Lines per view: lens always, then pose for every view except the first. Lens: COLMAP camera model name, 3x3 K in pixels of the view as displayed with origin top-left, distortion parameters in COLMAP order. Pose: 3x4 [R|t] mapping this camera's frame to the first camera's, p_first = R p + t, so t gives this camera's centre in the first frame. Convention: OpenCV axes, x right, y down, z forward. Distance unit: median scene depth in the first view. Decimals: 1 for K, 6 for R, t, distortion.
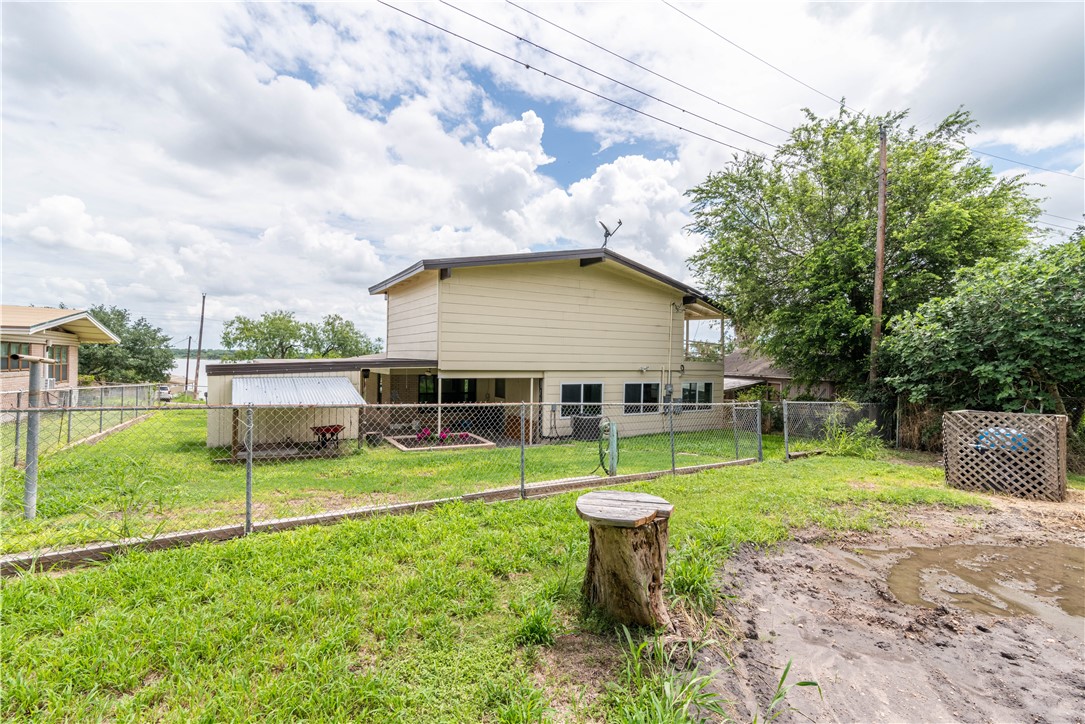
lens RADIAL K [[496.8, 0, 546.2], [0, 496.8, 367.9], [0, 0, 1]] dist [0.003205, -0.001163]
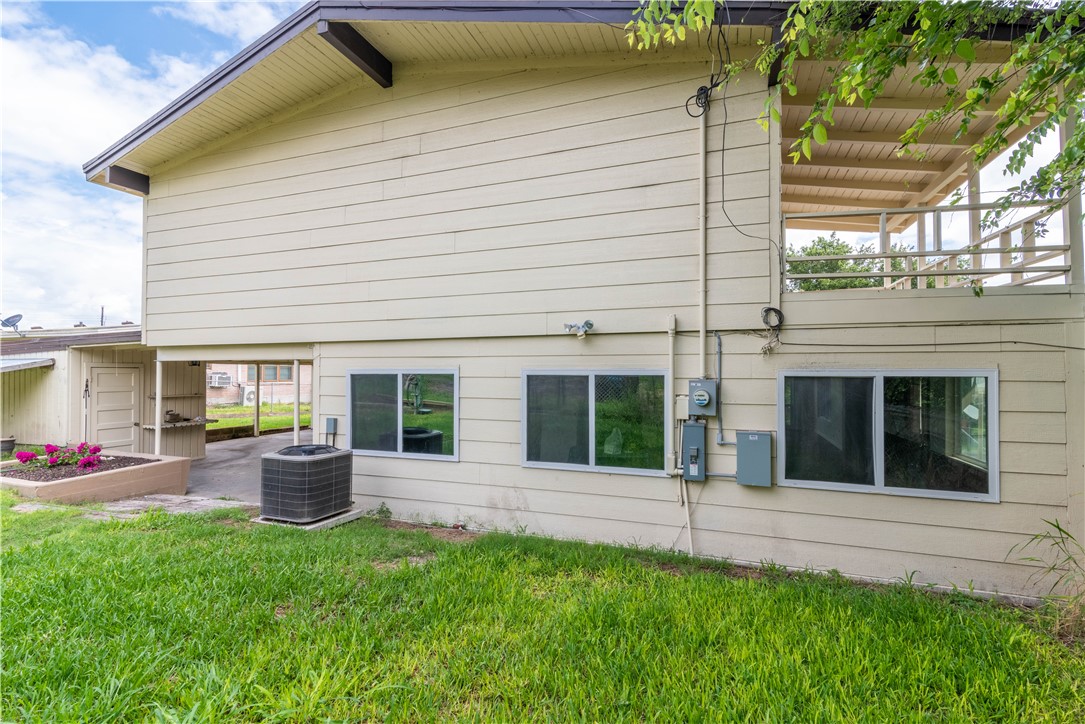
lens RADIAL K [[496.8, 0, 541.1], [0, 496.8, 358.3], [0, 0, 1]] dist [0.003205, -0.001163]
pose [[0.631252, -0.021820, -0.775271, 0.454694], [0.008914, 0.999742, -0.020880, 0.029427], [0.775527, 0.006270, 0.631283, 0.823689]]
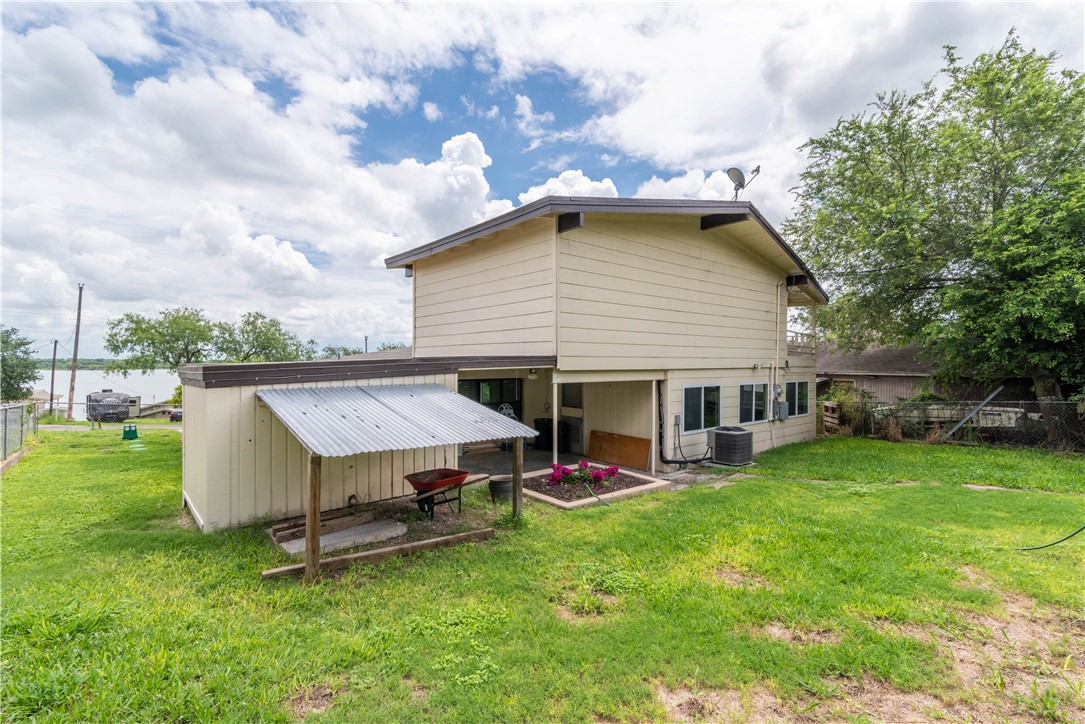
lens RADIAL K [[496.8, 0, 540.1], [0, 496.8, 370.8], [0, 0, 1]] dist [0.003205, -0.001163]
pose [[0.986061, -0.019633, 0.165220, -0.289860], [0.019965, 0.999801, -0.000349, 0.003790], [-0.165180, 0.003642, 0.986257, 0.297992]]
